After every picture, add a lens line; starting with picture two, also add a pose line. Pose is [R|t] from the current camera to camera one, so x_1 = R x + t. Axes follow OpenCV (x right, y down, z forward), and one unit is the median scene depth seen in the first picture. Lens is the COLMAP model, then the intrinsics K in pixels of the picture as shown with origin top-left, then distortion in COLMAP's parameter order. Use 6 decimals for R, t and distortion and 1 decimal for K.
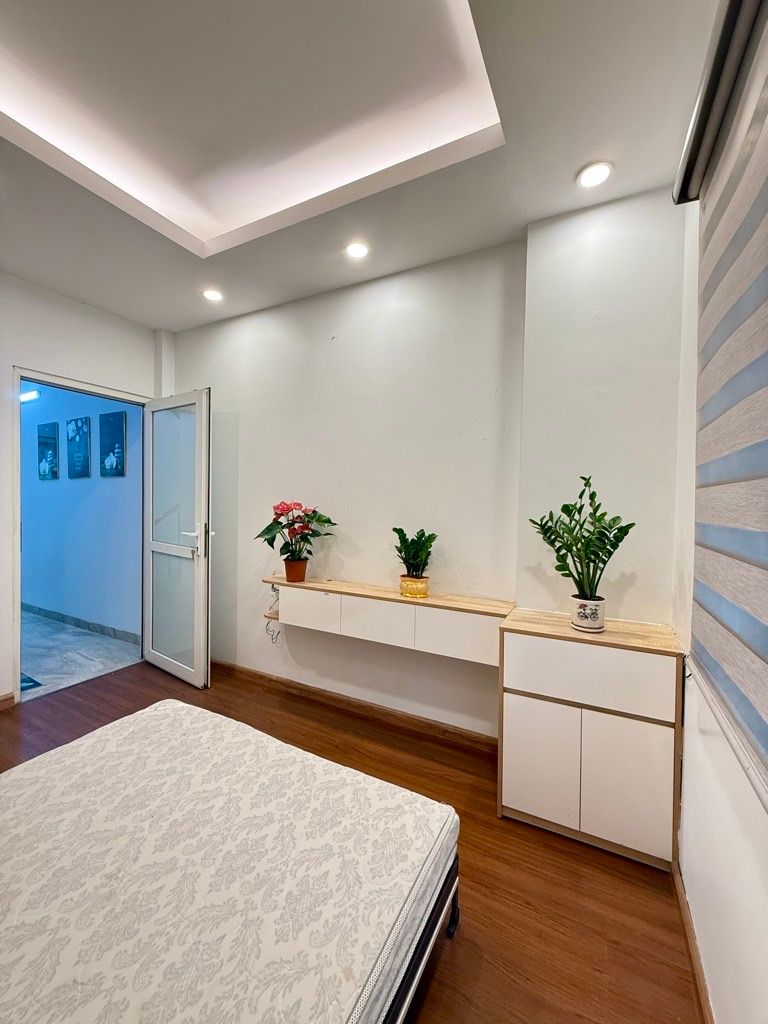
lens RADIAL K [[408.3, 0, 380.5], [0, 408.3, 509.0], [0, 0, 1]] dist [0.004034, -0.000040]
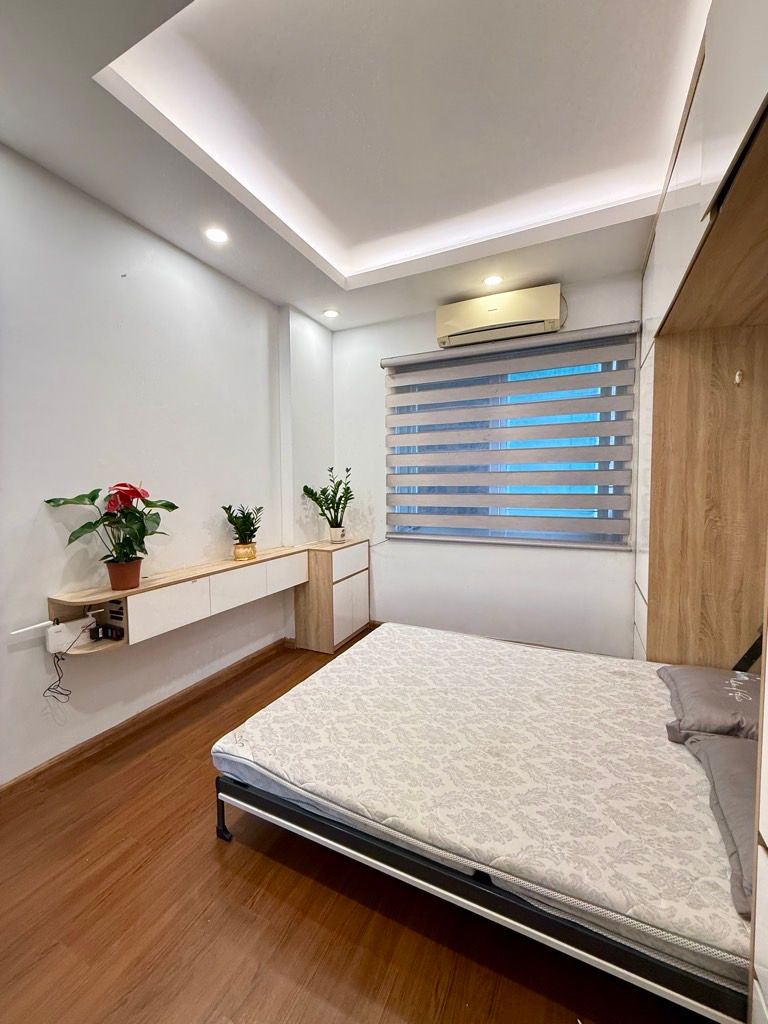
lens RADIAL K [[408.3, 0, 385.0], [0, 408.3, 510.7], [0, 0, 1]] dist [0.004034, -0.000040]
pose [[-0.047537, -0.077047, 0.995894, -1.119143], [0.027896, 0.996529, 0.078428, -0.013372], [-0.998480, 0.031510, -0.045223, 0.631735]]
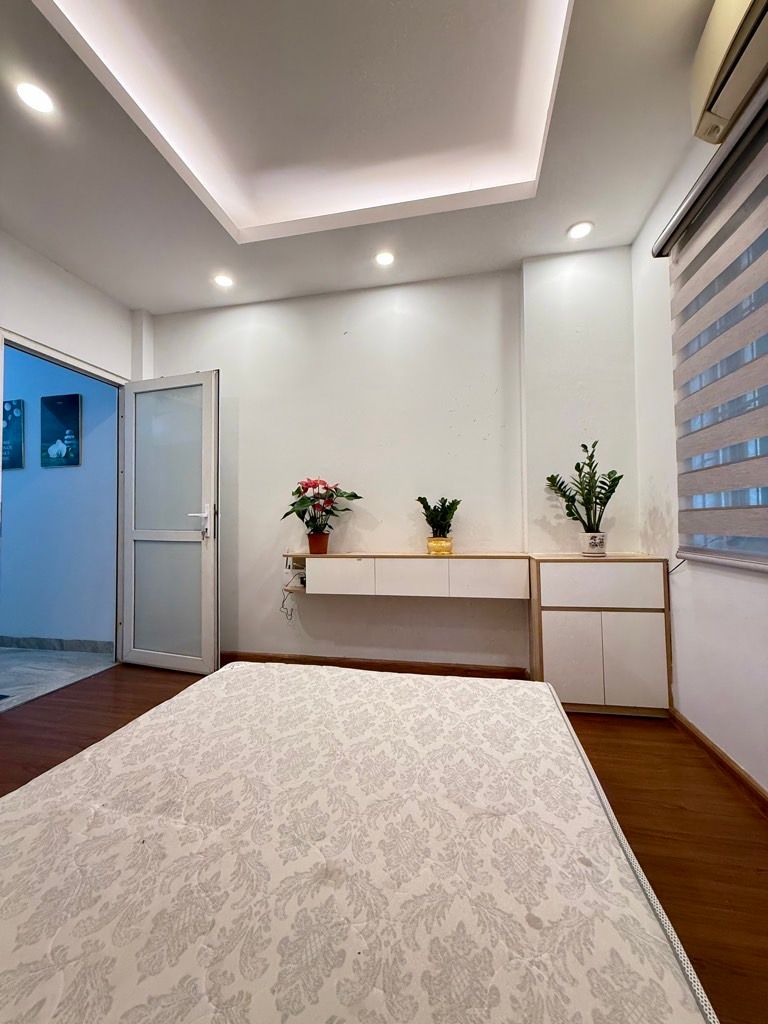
lens RADIAL K [[408.3, 0, 381.4], [0, 408.3, 509.1], [0, 0, 1]] dist [0.004034, -0.000040]
pose [[0.959937, -0.017508, 0.279669, -0.397435], [0.032151, 0.998337, -0.047858, 0.133152], [-0.278365, 0.054933, 0.958903, -0.075273]]
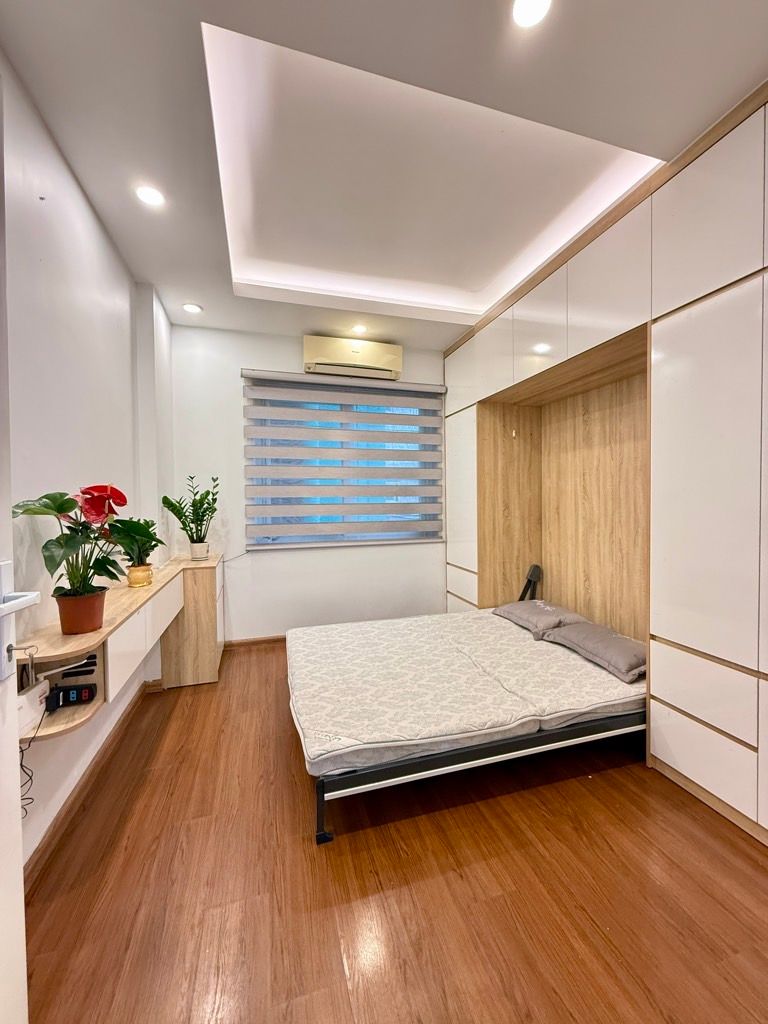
lens RADIAL K [[408.3, 0, 385.5], [0, 408.3, 511.2], [0, 0, 1]] dist [0.004034, -0.000040]
pose [[-0.707935, -0.027194, 0.705754, -1.007227], [0.014601, 0.998481, 0.053119, -0.006692], [-0.706127, 0.047909, -0.706463, 1.259224]]
